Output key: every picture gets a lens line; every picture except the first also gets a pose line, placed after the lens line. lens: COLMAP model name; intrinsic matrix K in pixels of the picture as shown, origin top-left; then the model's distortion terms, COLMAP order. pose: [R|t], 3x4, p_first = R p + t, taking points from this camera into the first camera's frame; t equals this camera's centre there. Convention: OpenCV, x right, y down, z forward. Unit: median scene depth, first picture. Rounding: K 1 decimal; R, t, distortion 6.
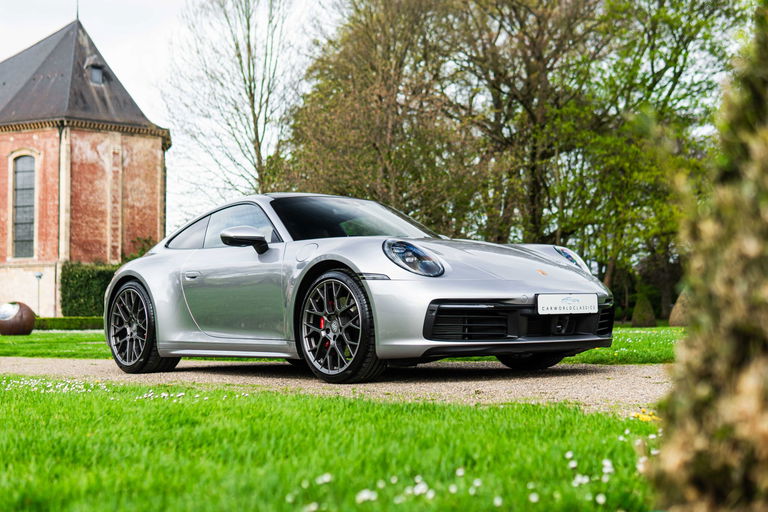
lens RADIAL K [[1093.3, 0, 380.0], [0, 1093.3, 253.2], [0, 0, 1]] dist [-0.046496, -0.059788]
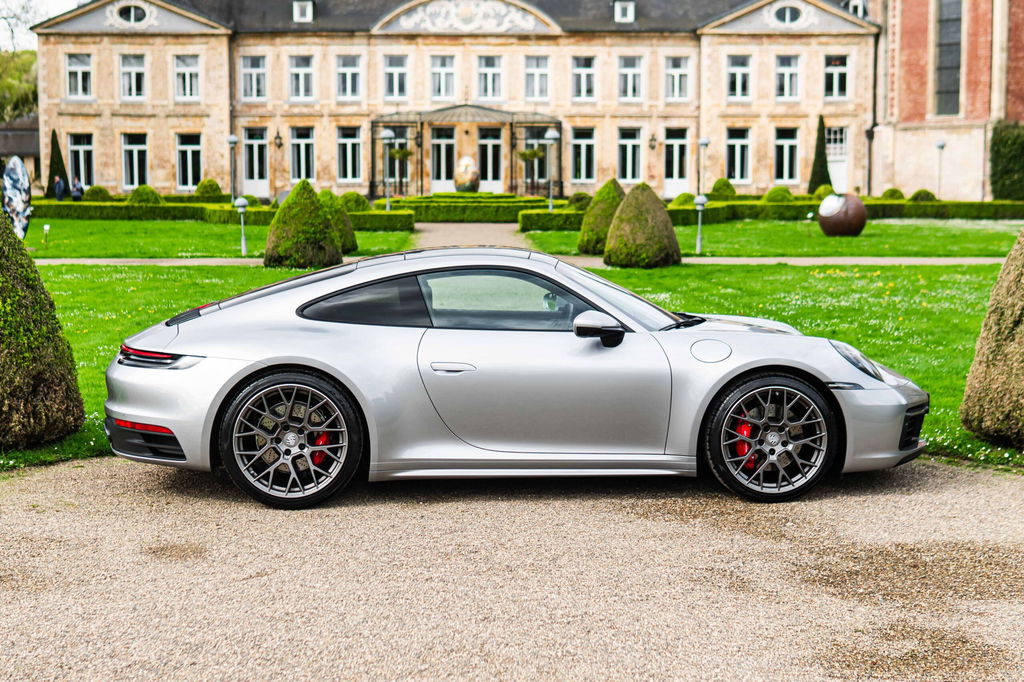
lens RADIAL K [[1656.0, 0, 516.4], [0, 1656.0, 353.7], [0, 0, 1]] dist [-0.046184, -0.153463]
pose [[0.791353, 0.074170, -0.606843, 0.127336], [0.029696, 0.986779, 0.159331, -0.022812], [0.610637, -0.144108, 0.778688, -0.063852]]
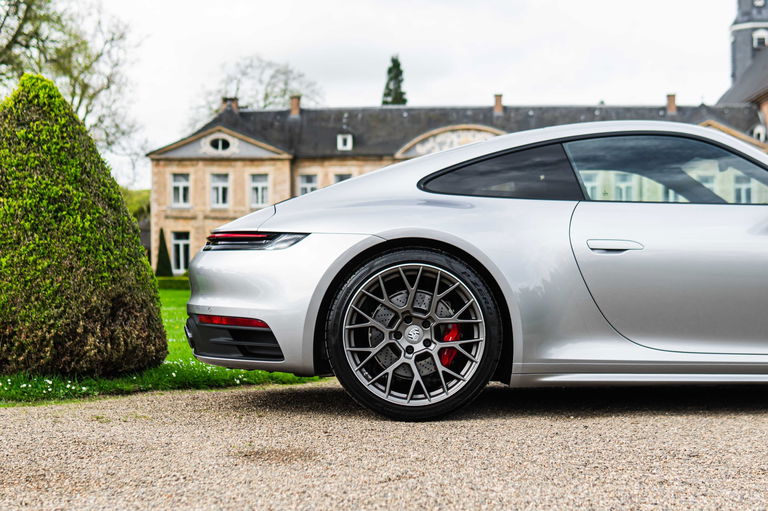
lens RADIAL K [[1203.1, 0, 403.0], [0, 1203.1, 278.8], [0, 0, 1]] dist [-0.052358, -0.086424]
pose [[0.743667, 0.006894, -0.668515, 0.092982], [0.037697, 0.997924, 0.052226, -0.007010], [0.667487, -0.064040, 0.741862, -0.037088]]
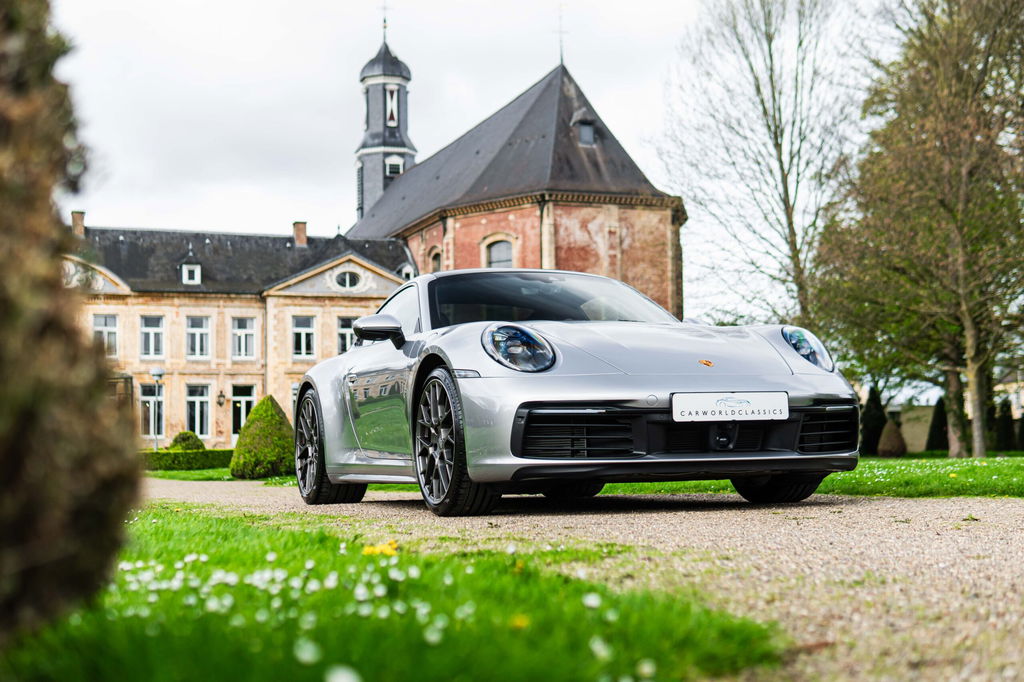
lens RADIAL K [[1450.6, 0, 498.4], [0, 1450.6, 338.9], [0, 0, 1]] dist [-0.050824, -0.021092]
pose [[0.940589, -0.030718, -0.338154, 0.027568], [0.025812, 0.999486, -0.018997, 0.001335], [0.338564, 0.009140, 0.940899, 0.005812]]
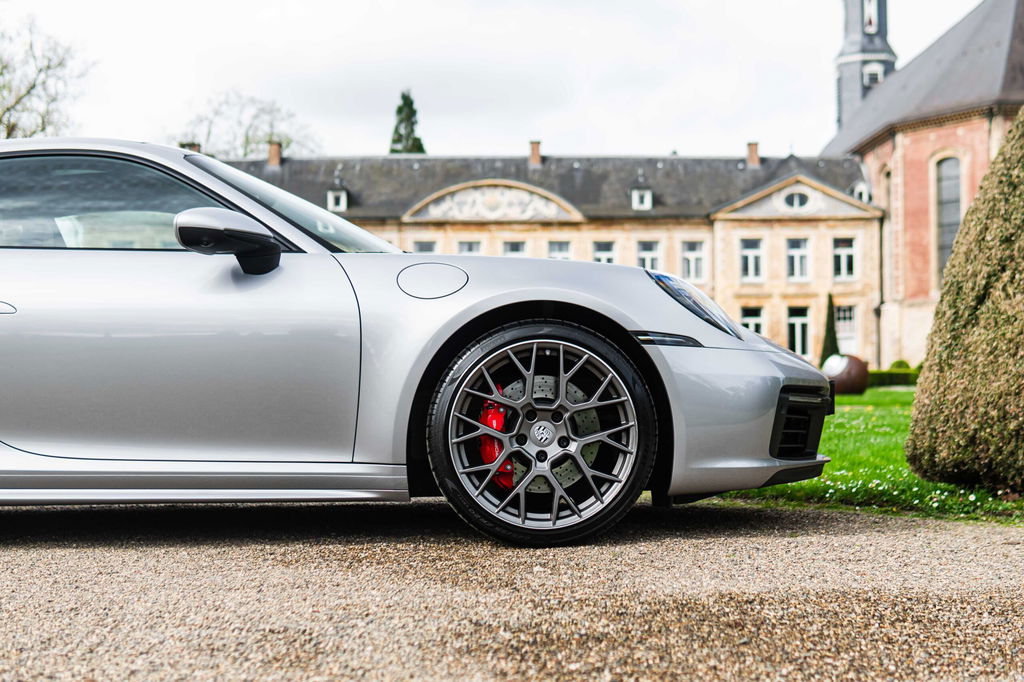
lens RADIAL K [[1528.6, 0, 571.8], [0, 1528.6, 339.7], [0, 0, 1]] dist [-0.036982, -0.116848]
pose [[0.794736, -0.010440, -0.606866, 0.110810], [0.036700, 0.998849, 0.030878, -0.004831], [0.605845, -0.046812, 0.794204, -0.014631]]
